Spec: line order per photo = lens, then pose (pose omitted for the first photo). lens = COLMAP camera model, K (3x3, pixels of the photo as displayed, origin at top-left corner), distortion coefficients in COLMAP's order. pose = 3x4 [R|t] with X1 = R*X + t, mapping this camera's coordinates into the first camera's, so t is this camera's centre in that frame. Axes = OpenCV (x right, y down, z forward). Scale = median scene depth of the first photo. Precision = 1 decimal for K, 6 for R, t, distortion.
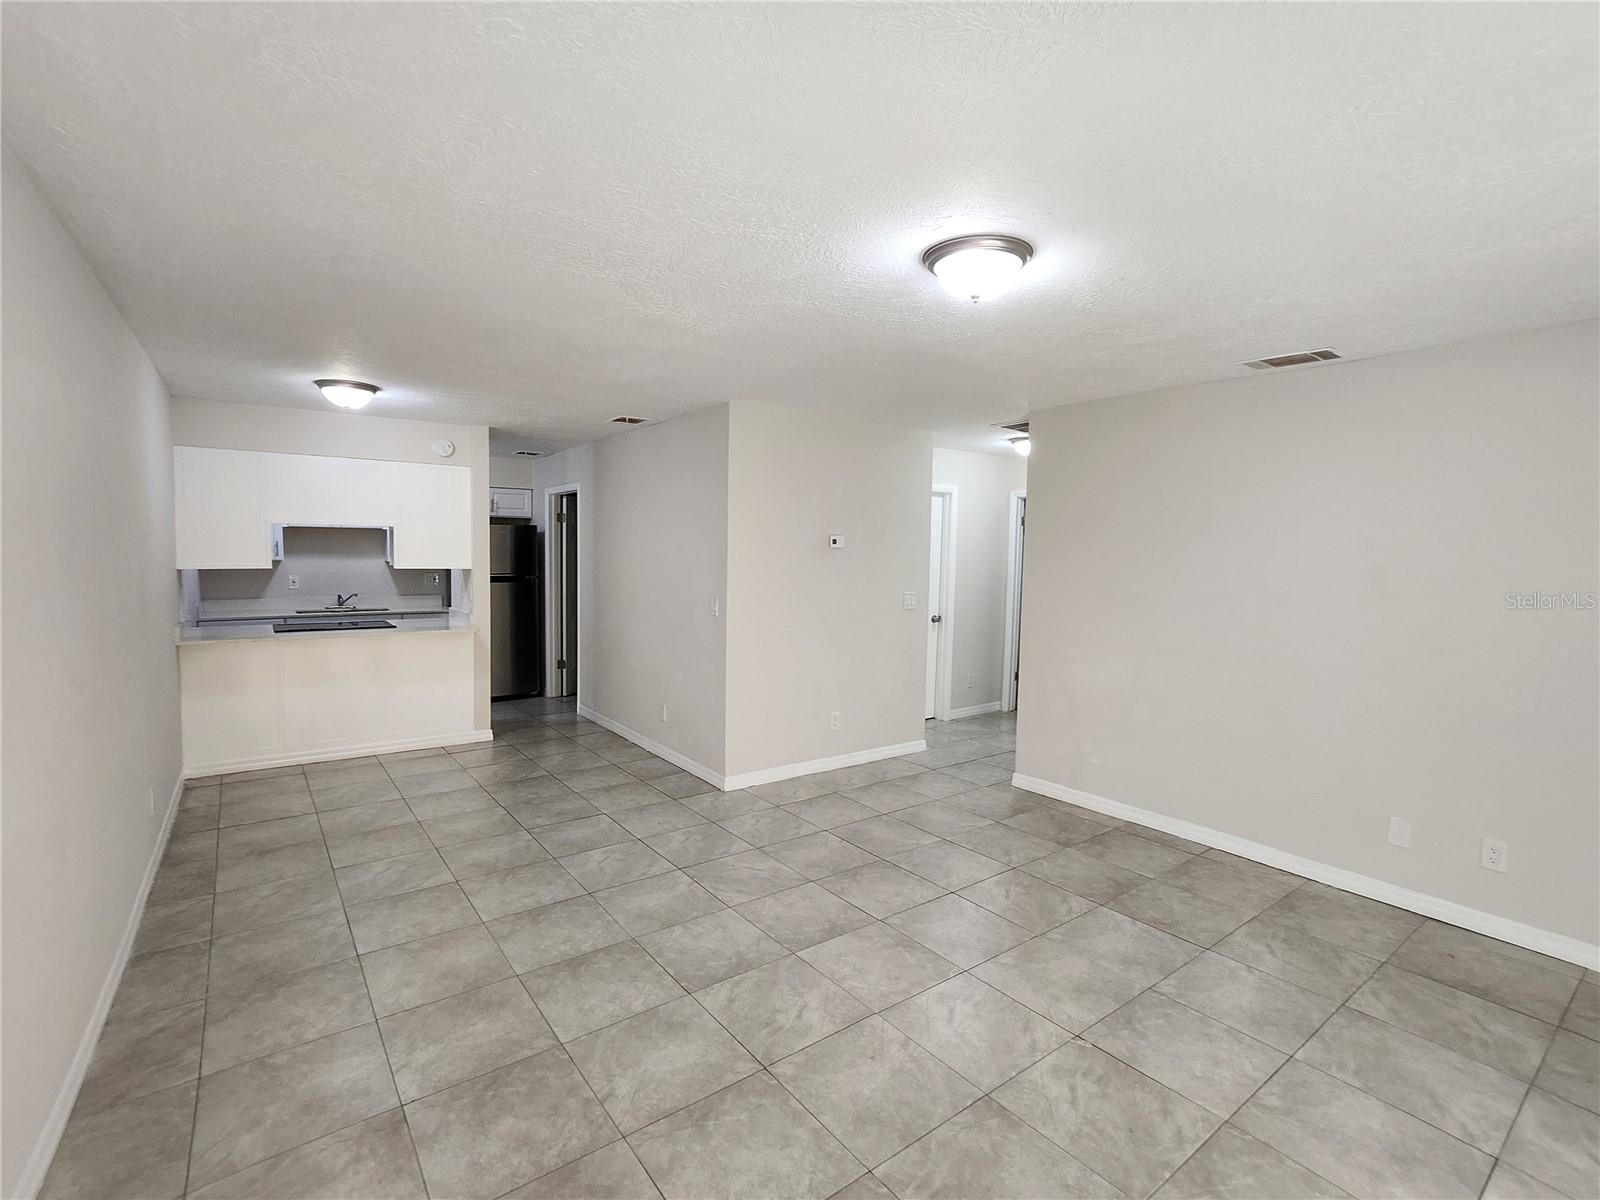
lens RADIAL K [[741.7, 0, 779.5], [0, 741.7, 600.0], [0, 0, 1]] dist [-0.016546, -0.000147]
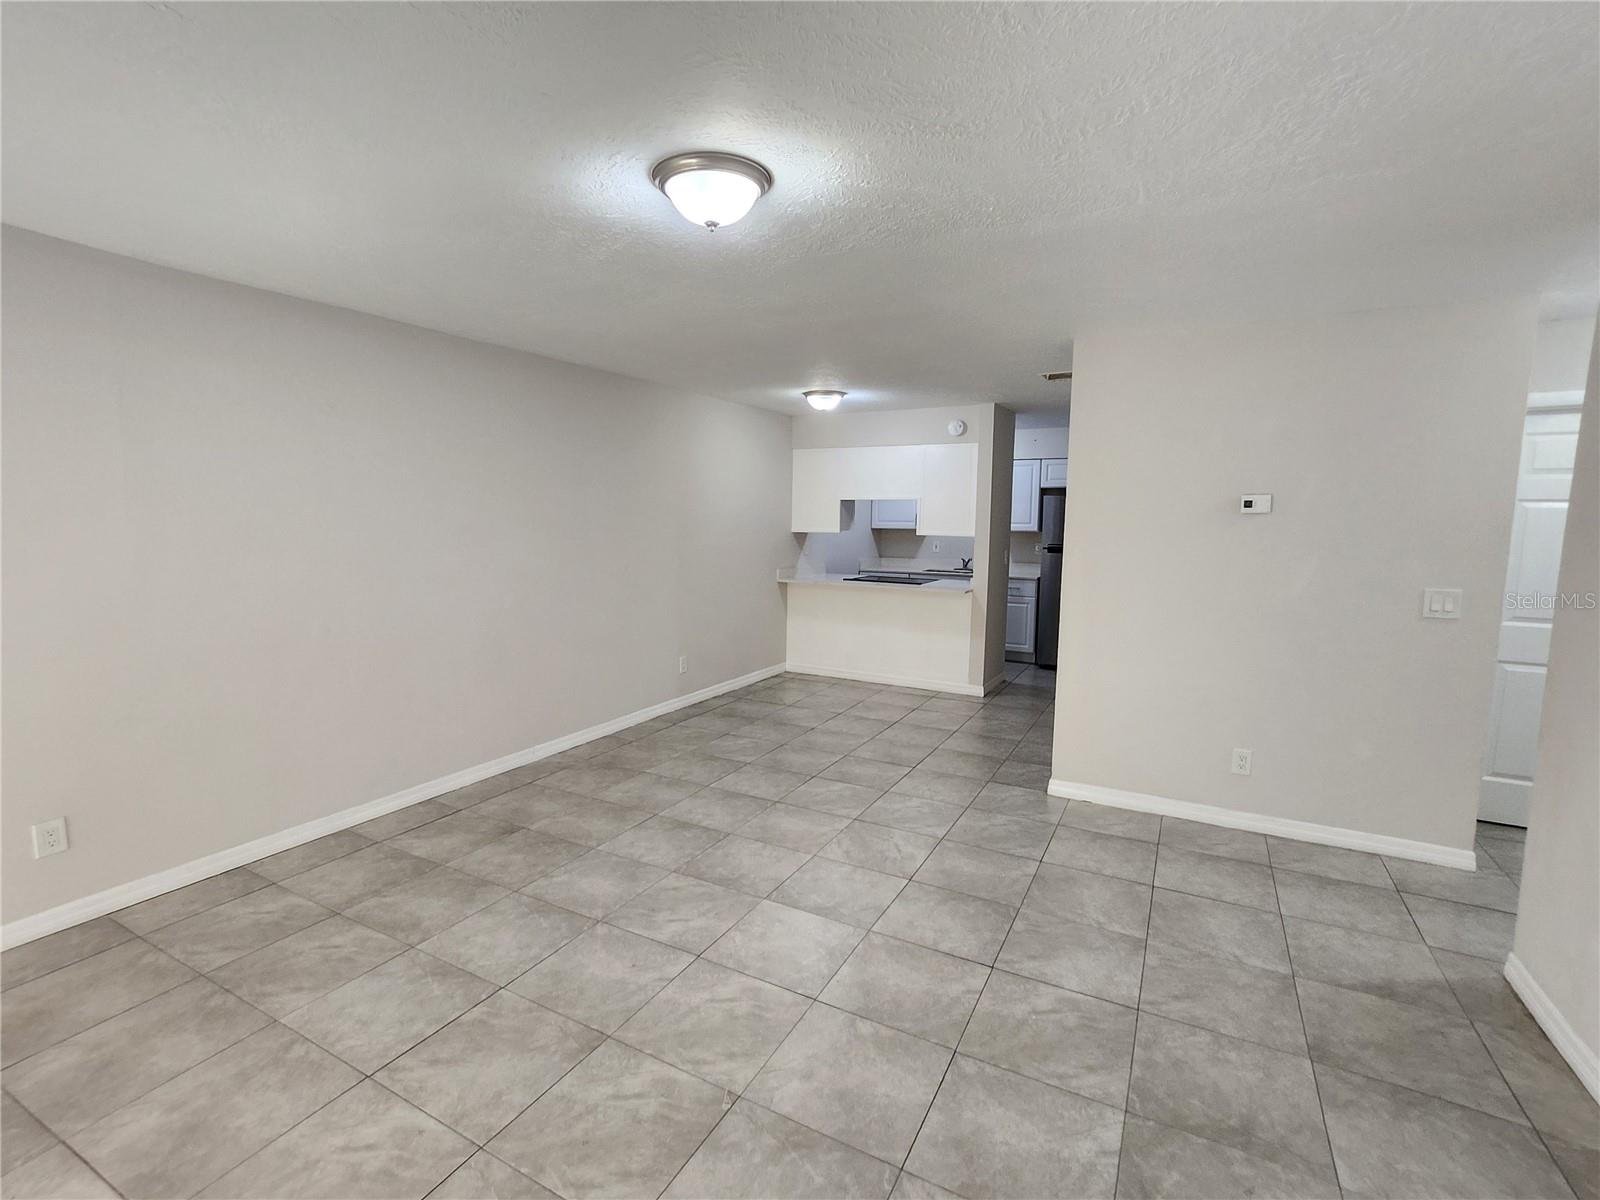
lens RADIAL K [[741.7, 0, 779.5], [0, 741.7, 600.0], [0, 0, 1]] dist [-0.016546, -0.000147]
pose [[0.419224, 0.092143, -0.903195, 0.698972], [-0.066075, 0.995295, 0.070870, -0.011849], [0.905475, 0.029968, 0.423340, 0.424977]]
